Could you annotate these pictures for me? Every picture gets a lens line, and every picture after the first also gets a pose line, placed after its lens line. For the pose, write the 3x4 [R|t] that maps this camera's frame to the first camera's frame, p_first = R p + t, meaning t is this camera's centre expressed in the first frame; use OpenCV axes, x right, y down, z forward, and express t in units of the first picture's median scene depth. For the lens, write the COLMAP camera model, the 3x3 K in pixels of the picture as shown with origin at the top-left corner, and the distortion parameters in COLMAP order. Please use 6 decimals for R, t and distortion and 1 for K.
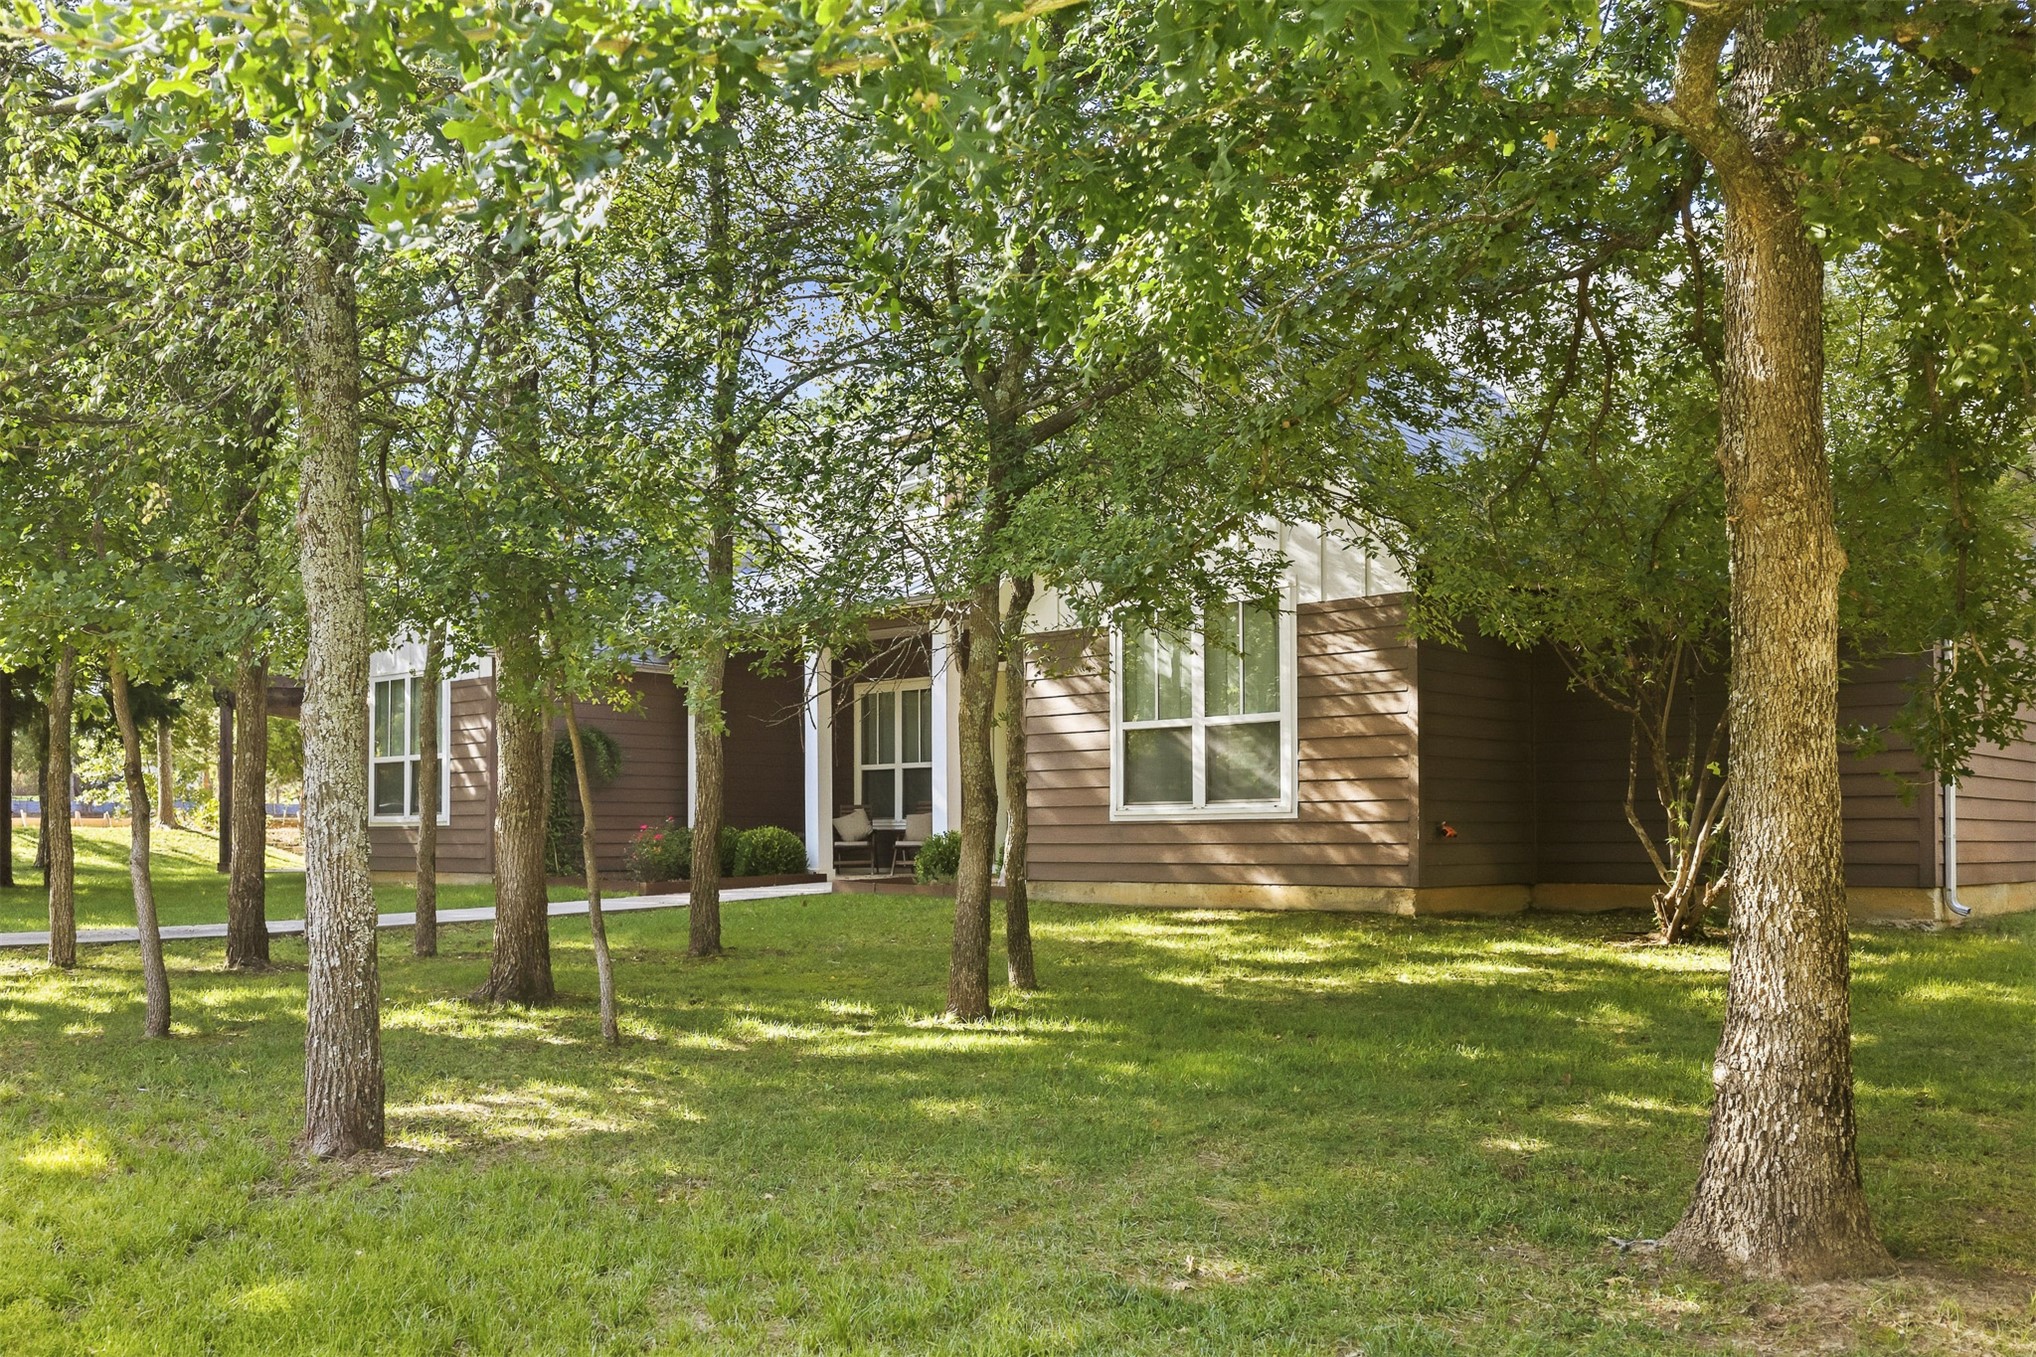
lens RADIAL K [[1668.2, 0, 1016.6], [0, 1668.2, 678.8], [0, 0, 1]] dist [0.008544, 0.003025]
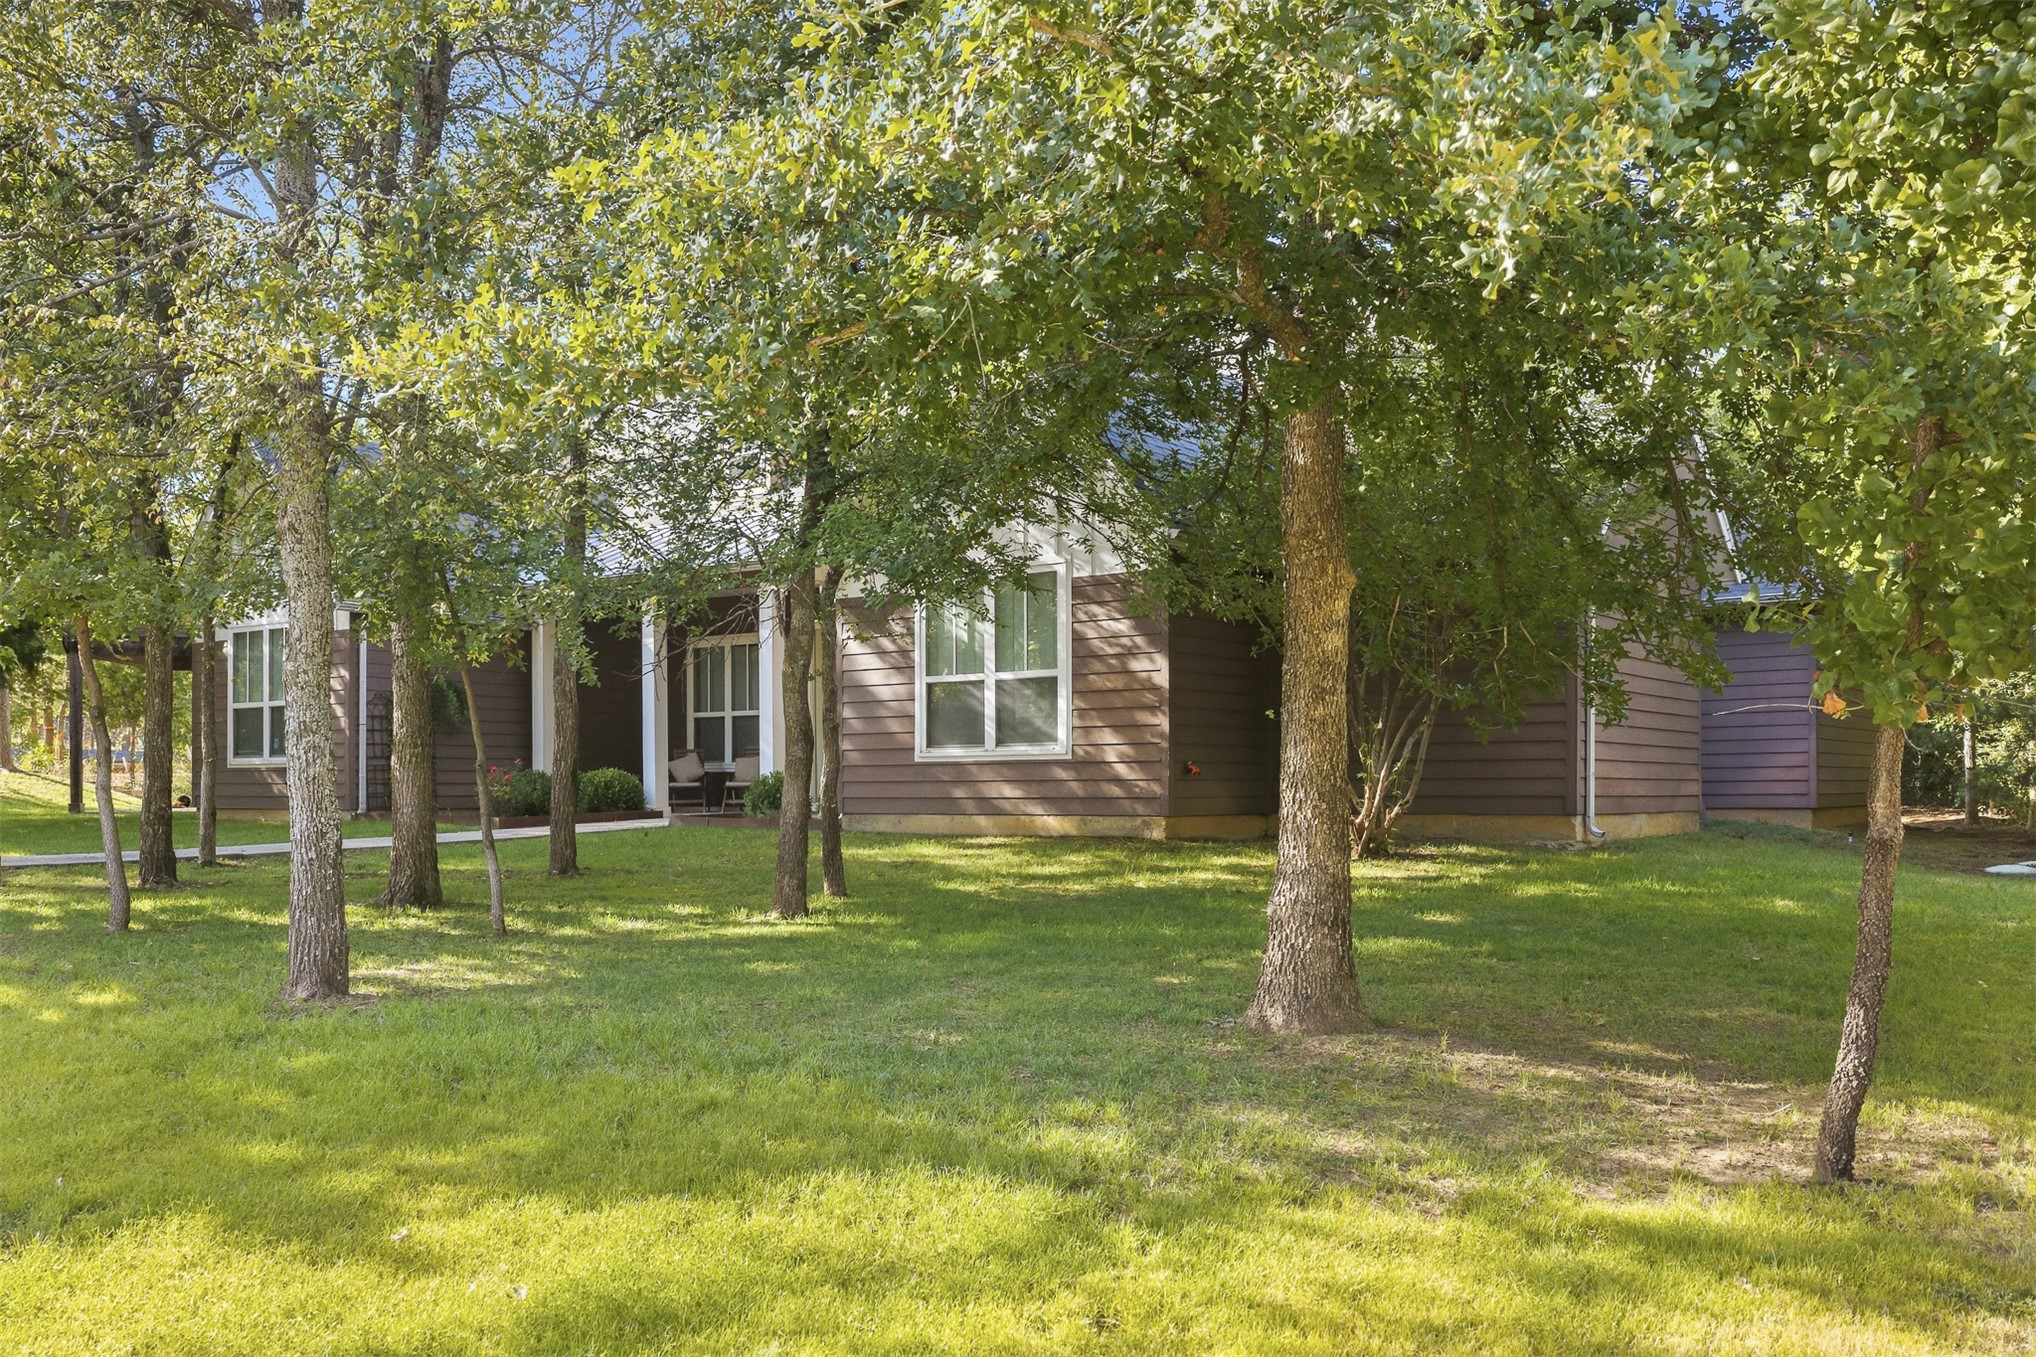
lens RADIAL K [[1666.9, 0, 995.7], [0, 1666.9, 746.9], [0, 0, 1]] dist [0.010706, -0.008882]
pose [[0.995846, 0.003098, 0.091006, 0.009111], [-0.009471, 0.997525, 0.069678, -0.008482], [-0.090565, -0.070250, 0.993410, -0.204563]]
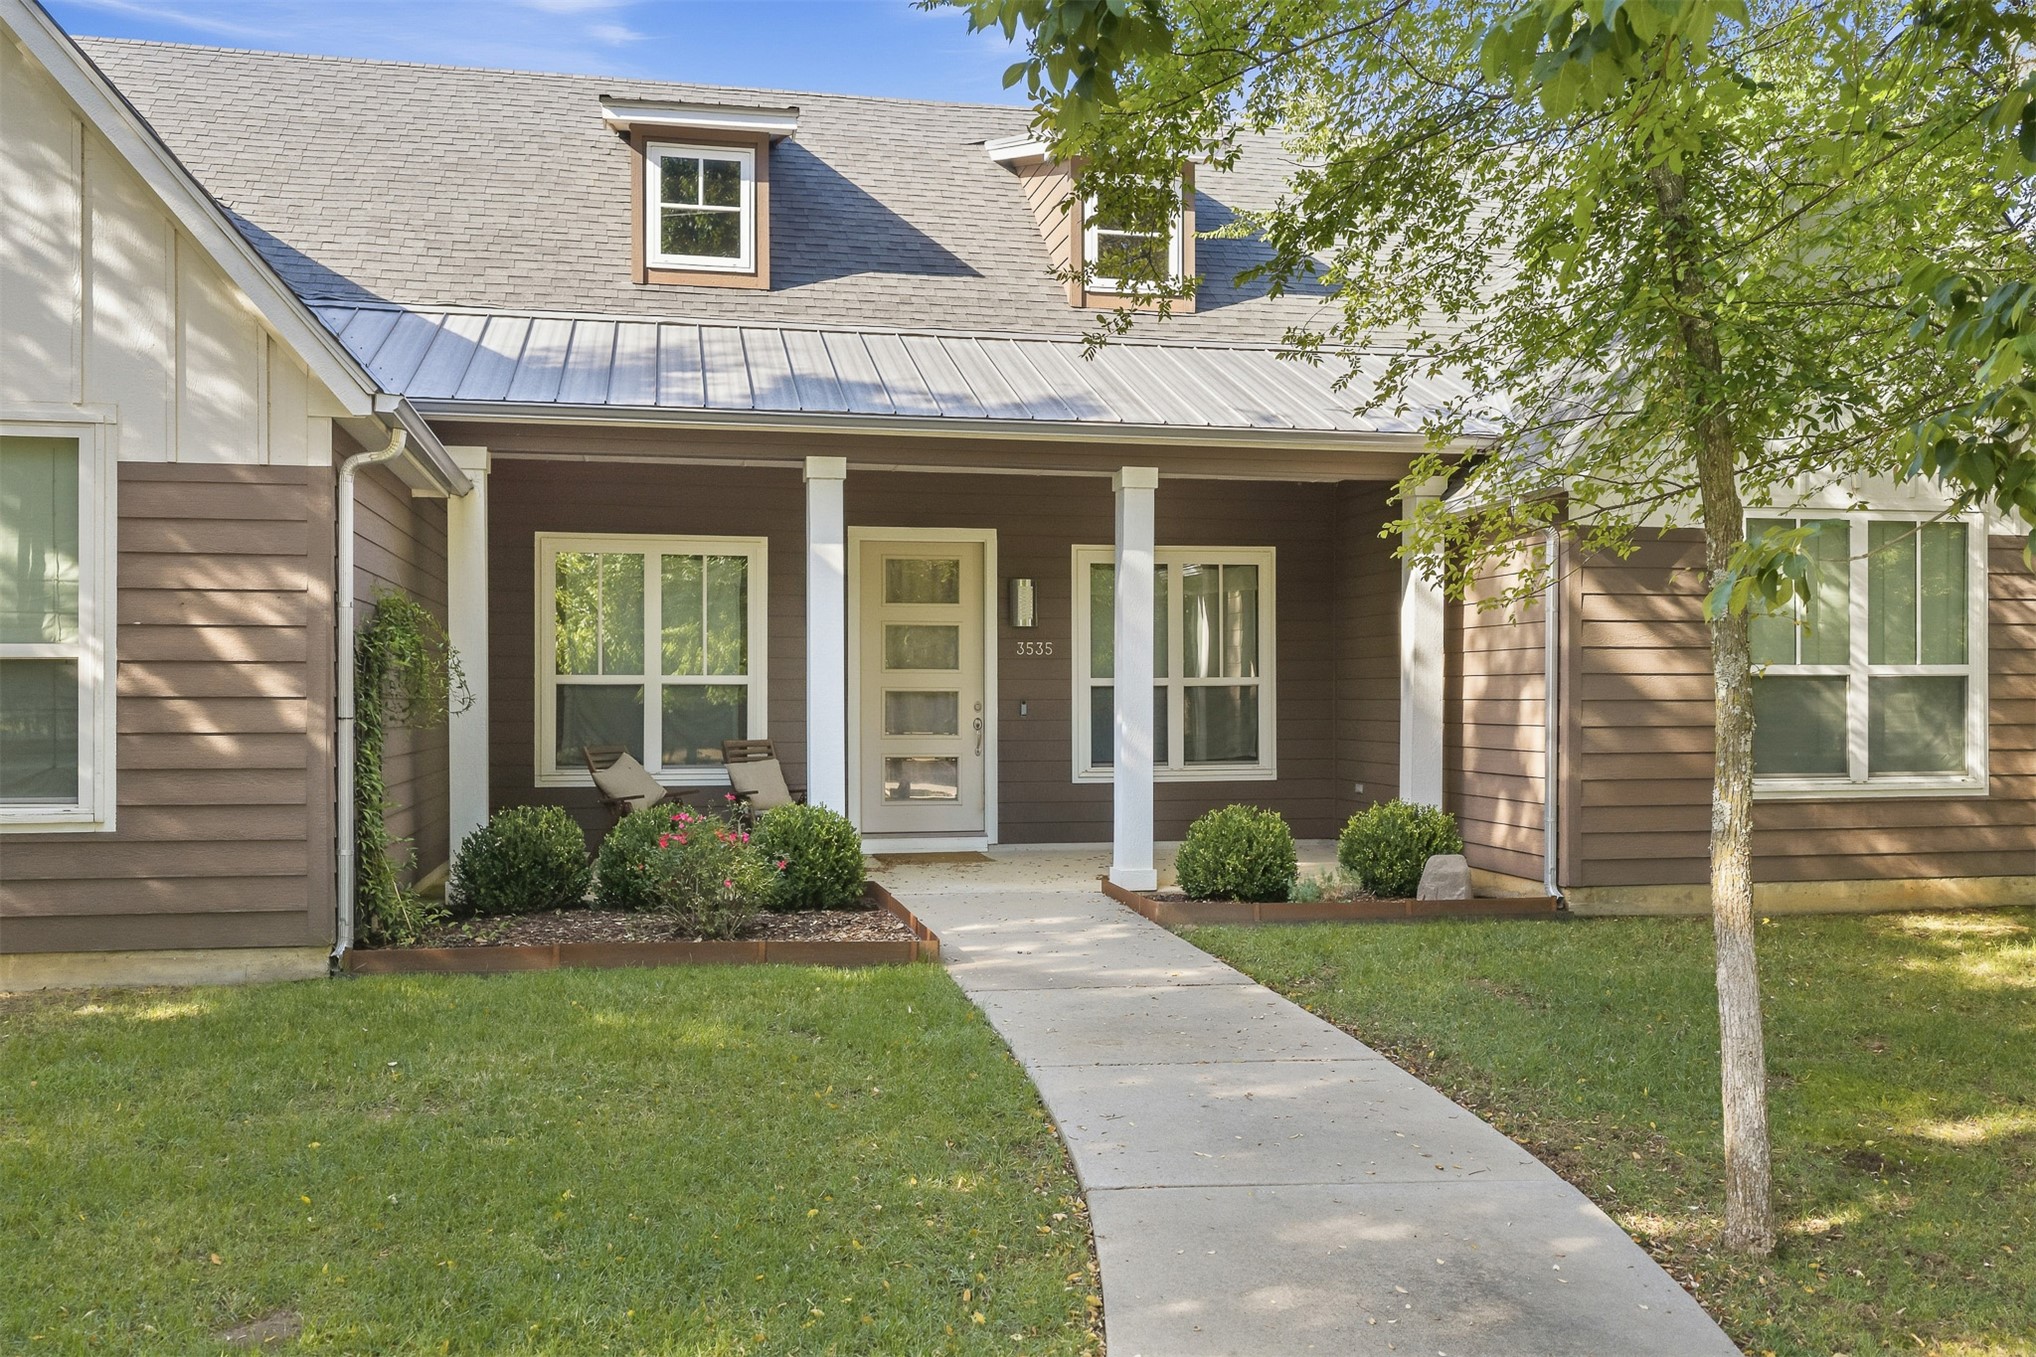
lens RADIAL K [[1666.9, 0, 1026.0], [0, 1666.9, 687.0], [0, 0, 1]] dist [0.010706, -0.008882]
pose [[0.595367, 0.012073, 0.803363, -0.923246], [-0.077686, 0.996067, 0.042604, 0.037475], [-0.799689, -0.087775, 0.593963, 1.060727]]
